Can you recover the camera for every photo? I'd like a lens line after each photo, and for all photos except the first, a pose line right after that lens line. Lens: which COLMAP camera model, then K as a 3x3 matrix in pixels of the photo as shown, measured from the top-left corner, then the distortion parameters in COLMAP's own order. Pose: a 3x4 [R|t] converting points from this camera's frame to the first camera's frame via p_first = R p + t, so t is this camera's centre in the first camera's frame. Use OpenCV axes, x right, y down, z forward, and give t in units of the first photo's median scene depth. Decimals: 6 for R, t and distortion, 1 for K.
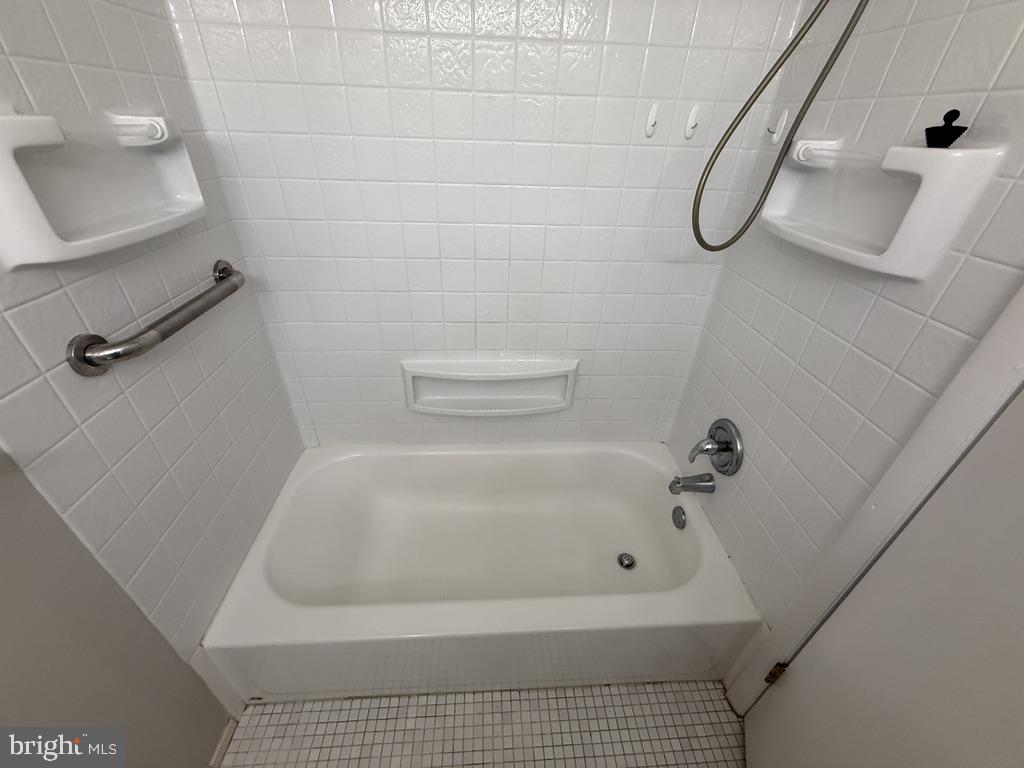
lens RADIAL K [[408.3, 0, 508.2], [0, 408.3, 383.5], [0, 0, 1]] dist [0.001623, 0.000360]
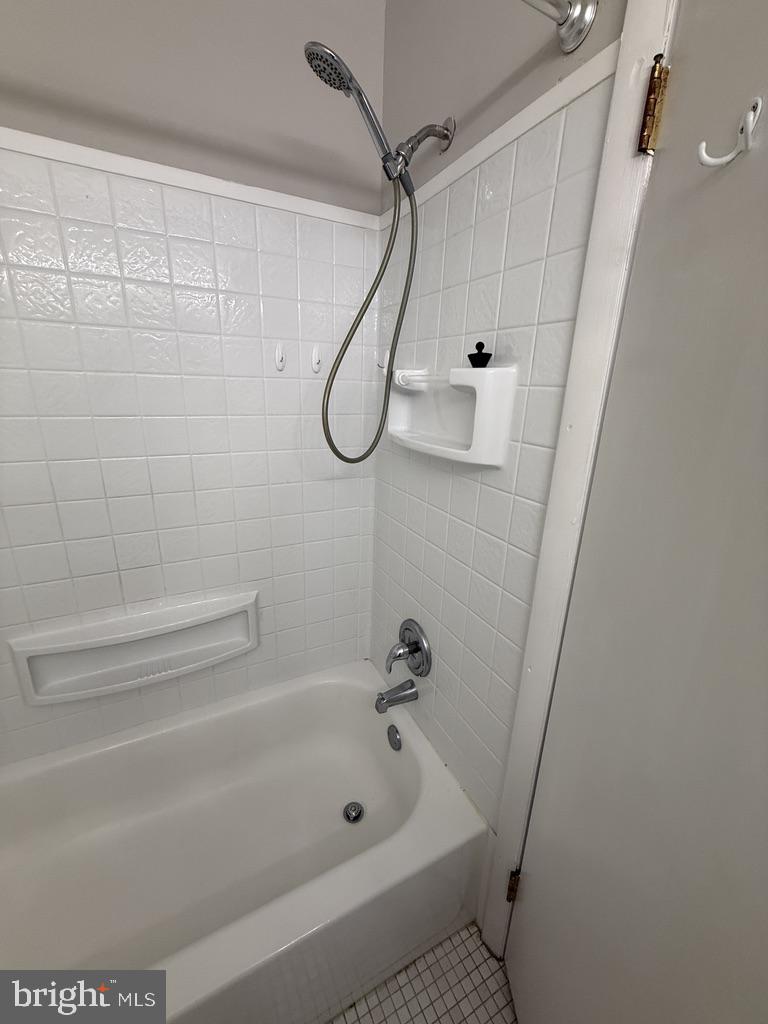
lens RADIAL K [[408.3, 0, 384.0], [0, 408.3, 512.0], [0, 0, 1]] dist [0.001623, 0.000360]
pose [[0.912682, -0.125827, 0.388818, 0.121575], [0.219393, 0.953554, -0.206403, 0.030108], [-0.344788, 0.273684, 0.897897, 0.041139]]
